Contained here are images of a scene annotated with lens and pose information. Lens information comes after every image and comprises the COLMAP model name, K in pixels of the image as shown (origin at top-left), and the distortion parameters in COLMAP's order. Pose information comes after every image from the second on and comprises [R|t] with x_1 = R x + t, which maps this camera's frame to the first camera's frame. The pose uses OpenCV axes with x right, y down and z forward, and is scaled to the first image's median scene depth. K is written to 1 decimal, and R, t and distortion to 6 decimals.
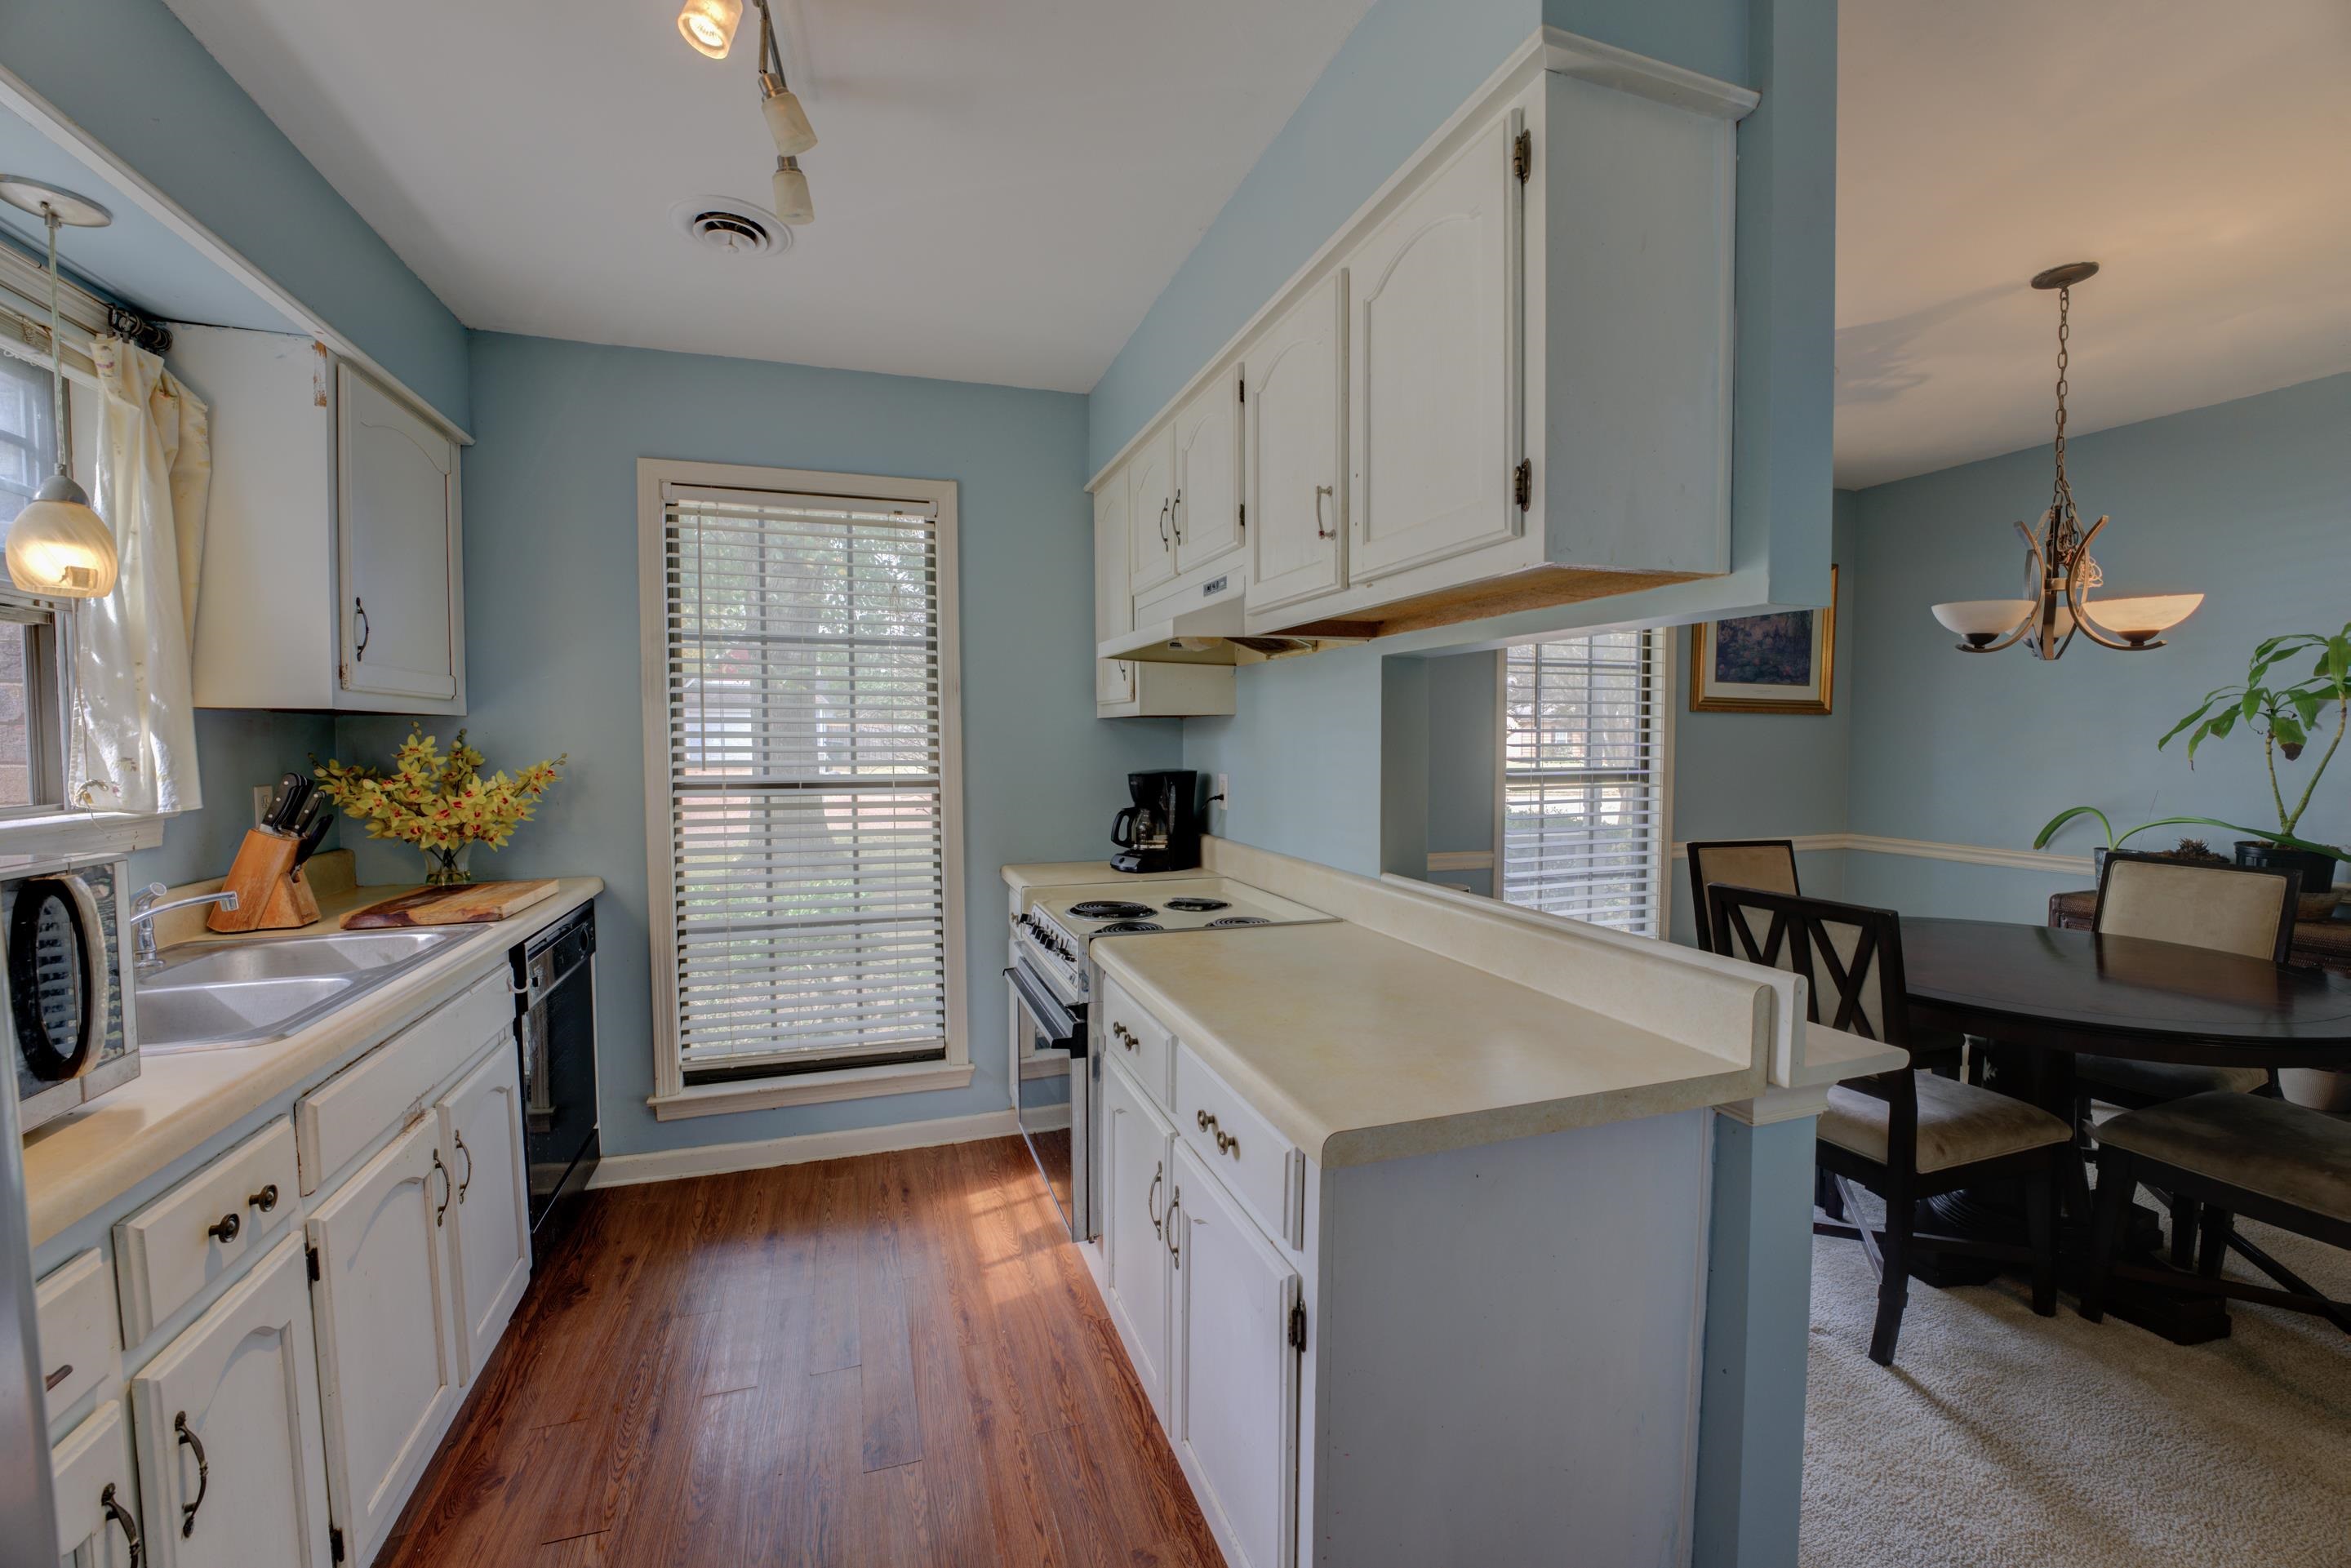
lens RADIAL K [[947.9, 0, 1178.7], [0, 947.9, 790.6], [0, 0, 1]] dist [-0.018357, -0.000248]
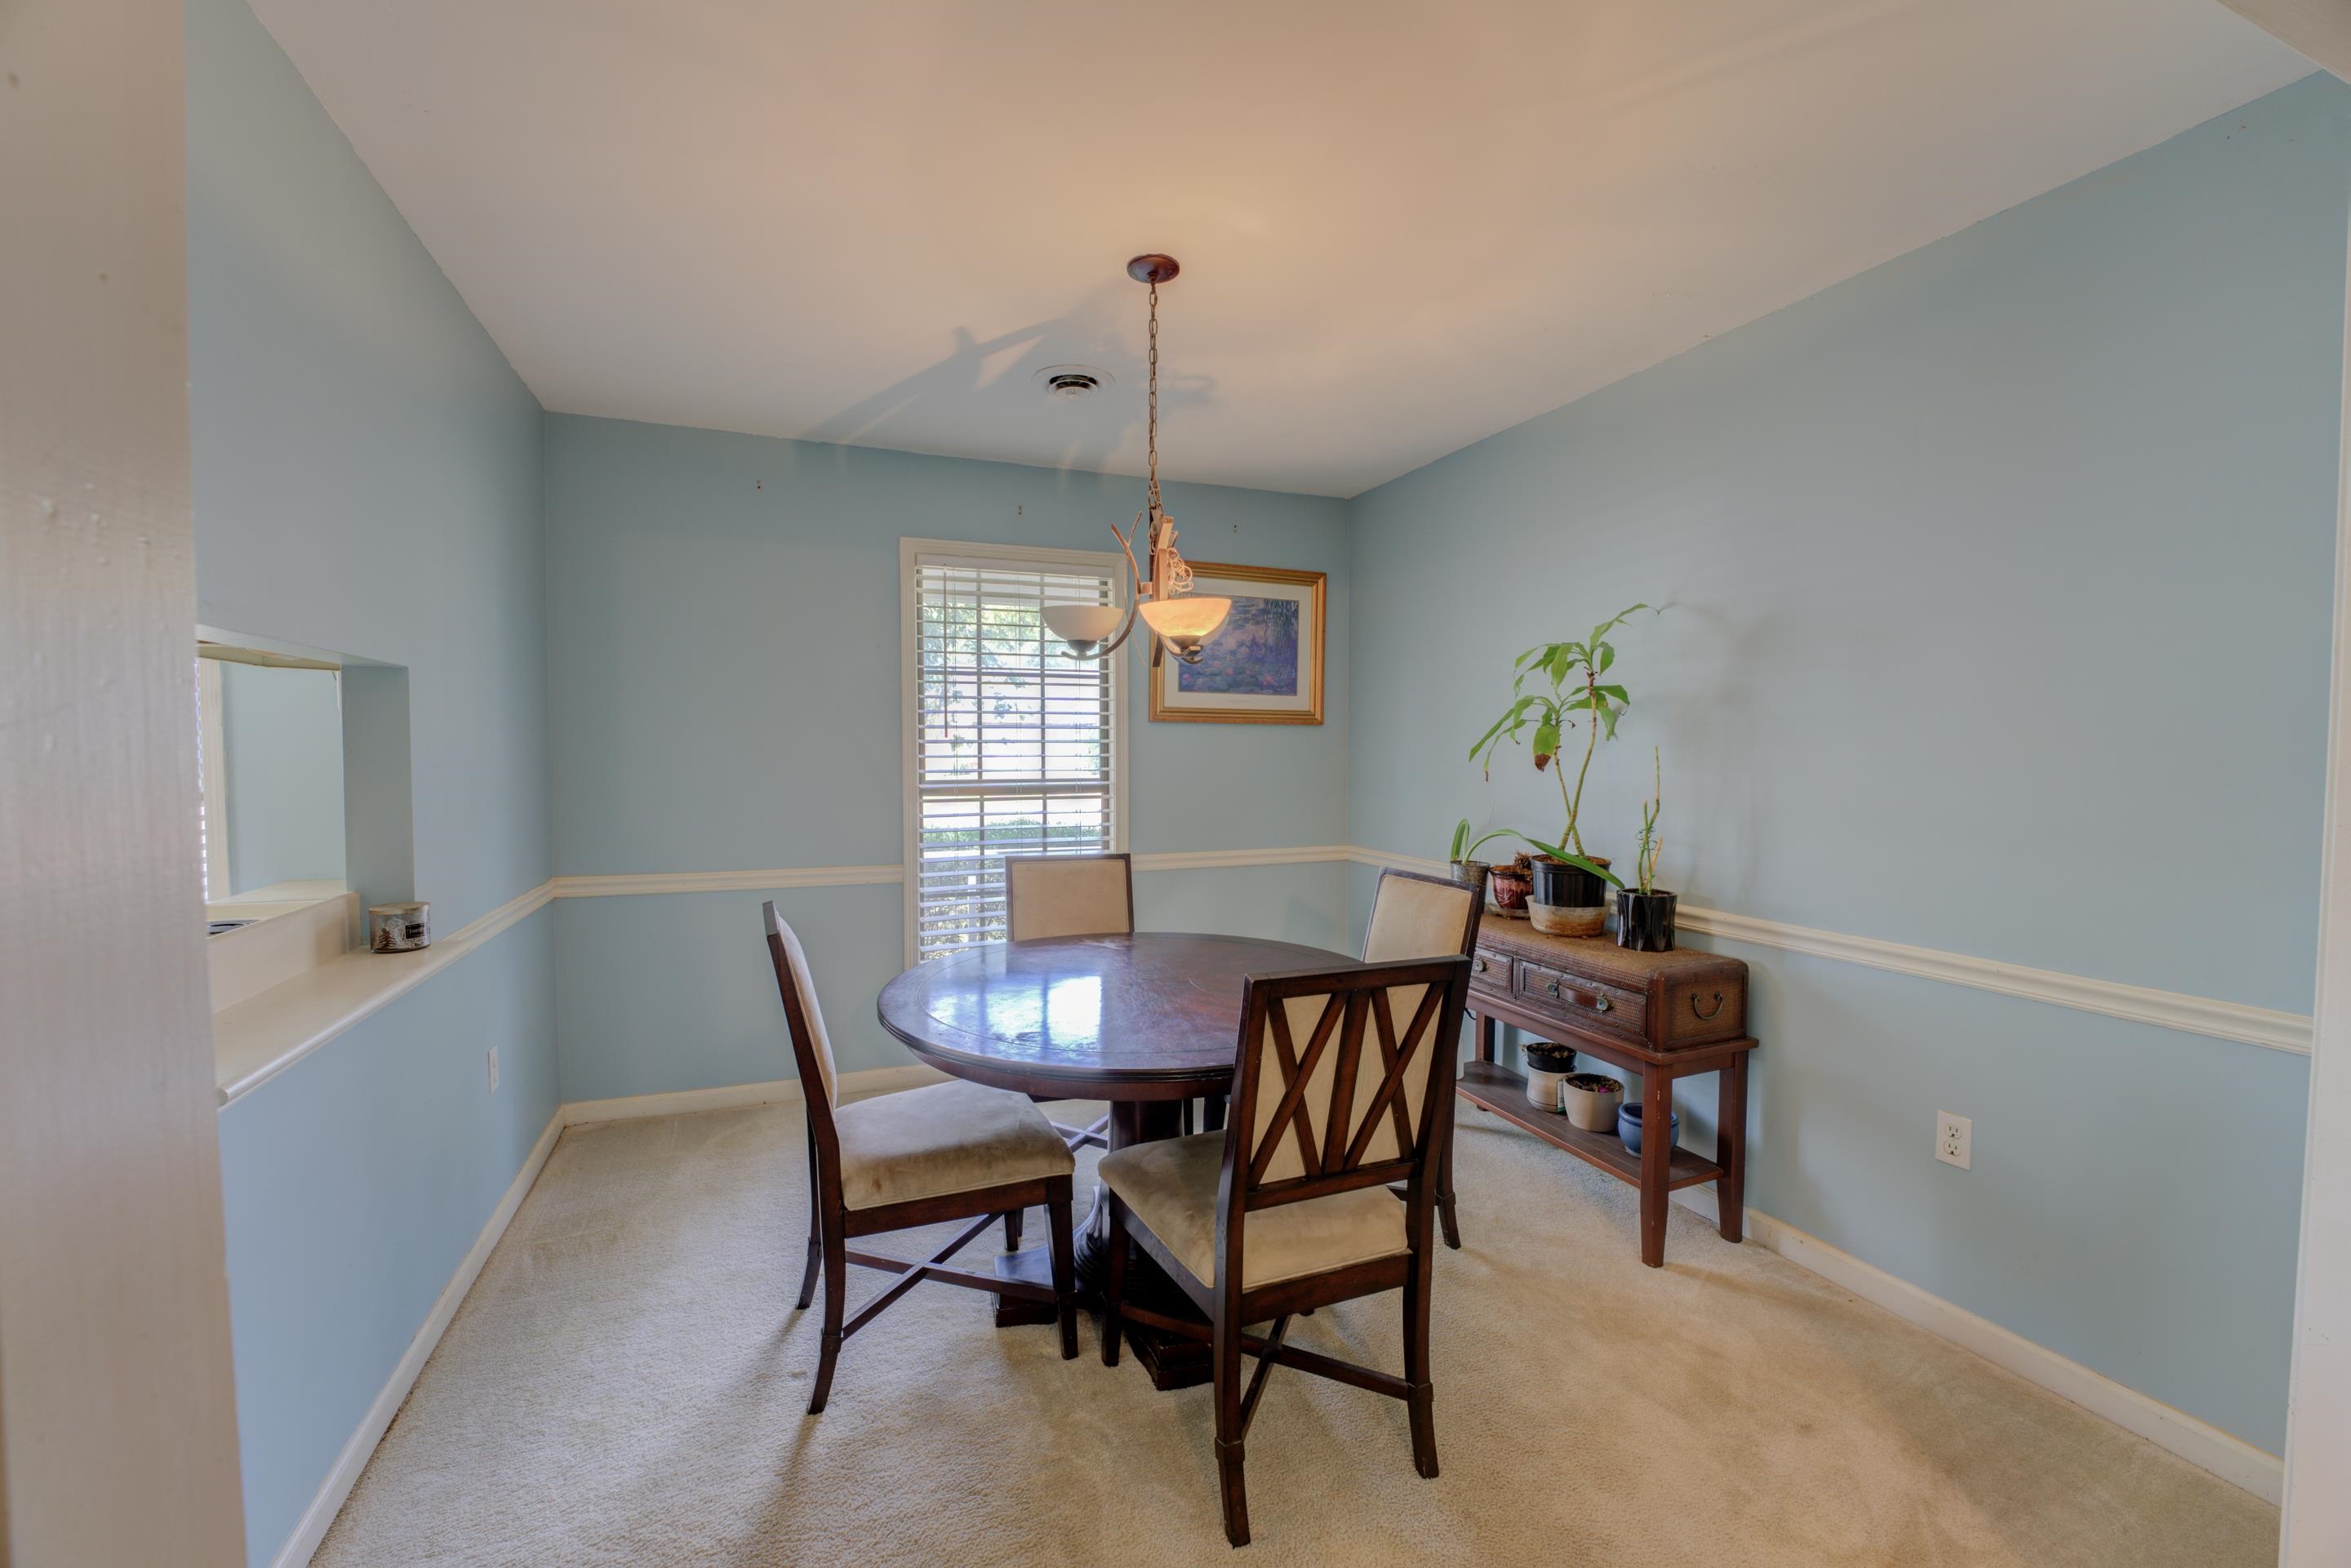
lens RADIAL K [[947.9, 0, 1167.8], [0, 947.9, 791.2], [0, 0, 1]] dist [-0.018357, -0.000248]
pose [[0.999192, -0.000273, 0.040194, 0.527531], [0.000648, 0.999956, -0.009322, -0.002485], [-0.040190, 0.009341, 0.999148, 0.014753]]
